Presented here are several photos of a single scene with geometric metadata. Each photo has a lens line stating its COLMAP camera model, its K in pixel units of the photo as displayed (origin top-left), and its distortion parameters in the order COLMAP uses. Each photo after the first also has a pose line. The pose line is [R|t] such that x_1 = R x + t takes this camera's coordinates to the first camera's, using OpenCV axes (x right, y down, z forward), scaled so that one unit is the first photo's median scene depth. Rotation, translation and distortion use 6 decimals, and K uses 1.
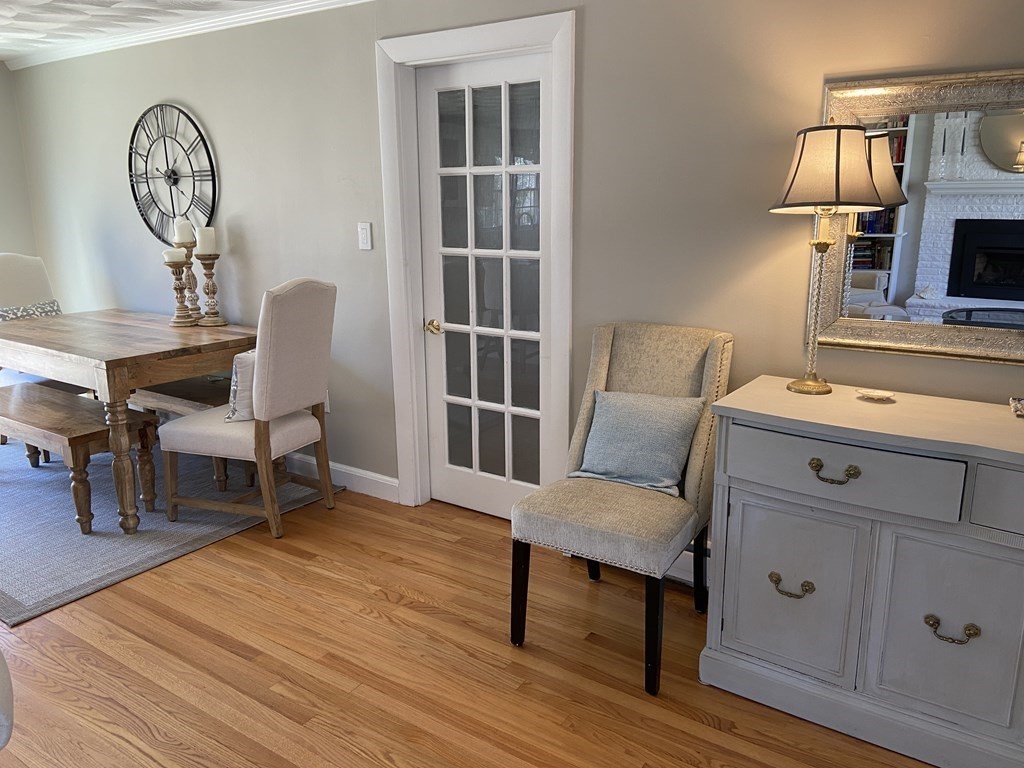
lens RADIAL K [[767.9, 0, 512.0], [0, 767.9, 384.0], [0, 0, 1]] dist [0.140849, -0.152535]
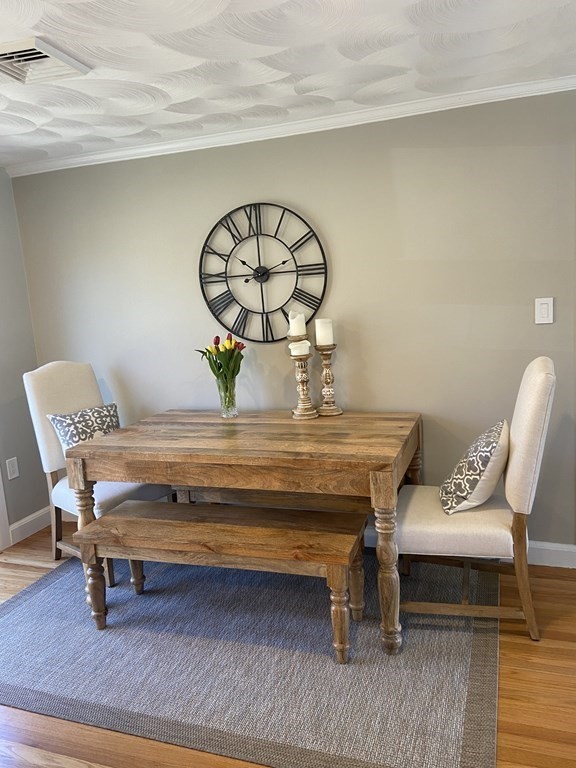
lens RADIAL K [[575.9, 0, 288.0], [0, 575.9, 384.0], [0, 0, 1]] dist [0.140849, -0.152535]
pose [[0.980953, -0.096018, 0.168854, -0.564829], [0.105512, 0.993251, -0.048163, -0.084471], [-0.163090, 0.065062, 0.984464, 0.274250]]
